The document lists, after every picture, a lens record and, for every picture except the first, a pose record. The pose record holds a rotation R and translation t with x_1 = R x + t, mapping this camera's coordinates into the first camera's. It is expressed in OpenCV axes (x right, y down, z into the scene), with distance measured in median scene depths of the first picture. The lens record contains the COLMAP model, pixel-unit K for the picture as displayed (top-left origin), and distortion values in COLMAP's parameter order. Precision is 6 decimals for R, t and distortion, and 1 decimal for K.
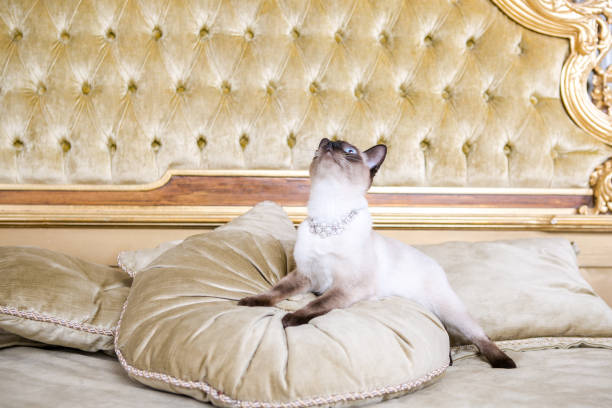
lens RADIAL K [[853.3, 0, 340.0], [0, 853.3, 186.3], [0, 0, 1]] dist [-0.016209, 0.110172]
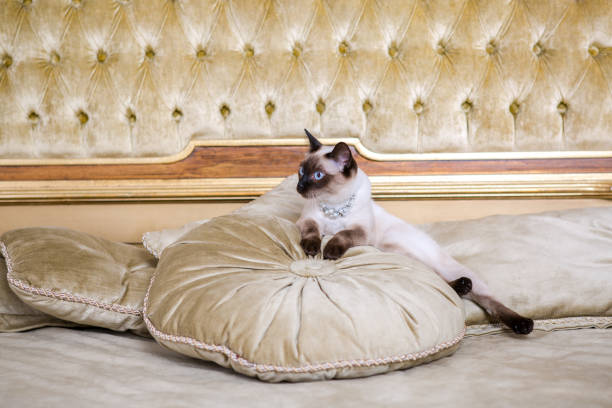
lens RADIAL K [[1241.2, 0, 306.0], [0, 1241.2, 204.0], [0, 0, 1]] dist [0.250253, 0.293560]
pose [[0.993026, -0.014236, -0.117035, 0.085988], [0.024006, 0.996302, 0.082496, -0.060758], [0.115428, -0.084731, 0.989695, -0.357187]]
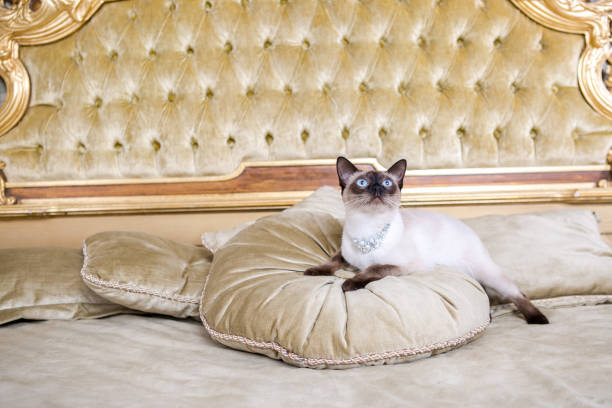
lens RADIAL K [[706.4, 0, 337.1], [0, 706.4, 181.3], [0, 0, 1]] dist [-0.043797, 0.054652]
pose [[0.996444, -0.037254, -0.075578, 0.002589], [0.037838, 0.999264, 0.006315, 0.005572], [0.075288, -0.009152, 0.997120, 0.036415]]
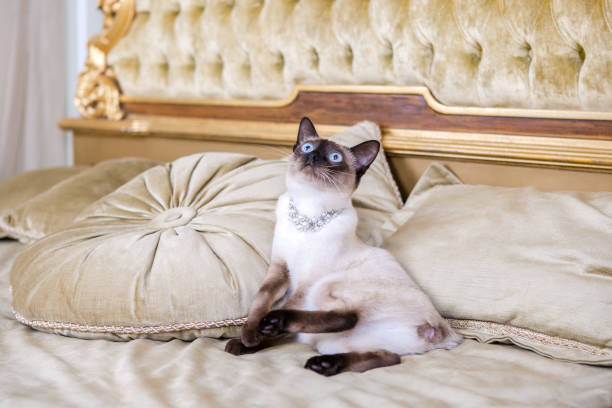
lens RADIAL K [[1073.6, 0, 315.7], [0, 1073.6, 189.0], [0, 0, 1]] dist [0.099838, -0.015433]
pose [[0.643879, 0.078378, -0.761102, 0.725893], [0.005949, 0.994196, 0.107415, -0.032829], [0.765104, -0.073690, 0.639676, 0.259110]]
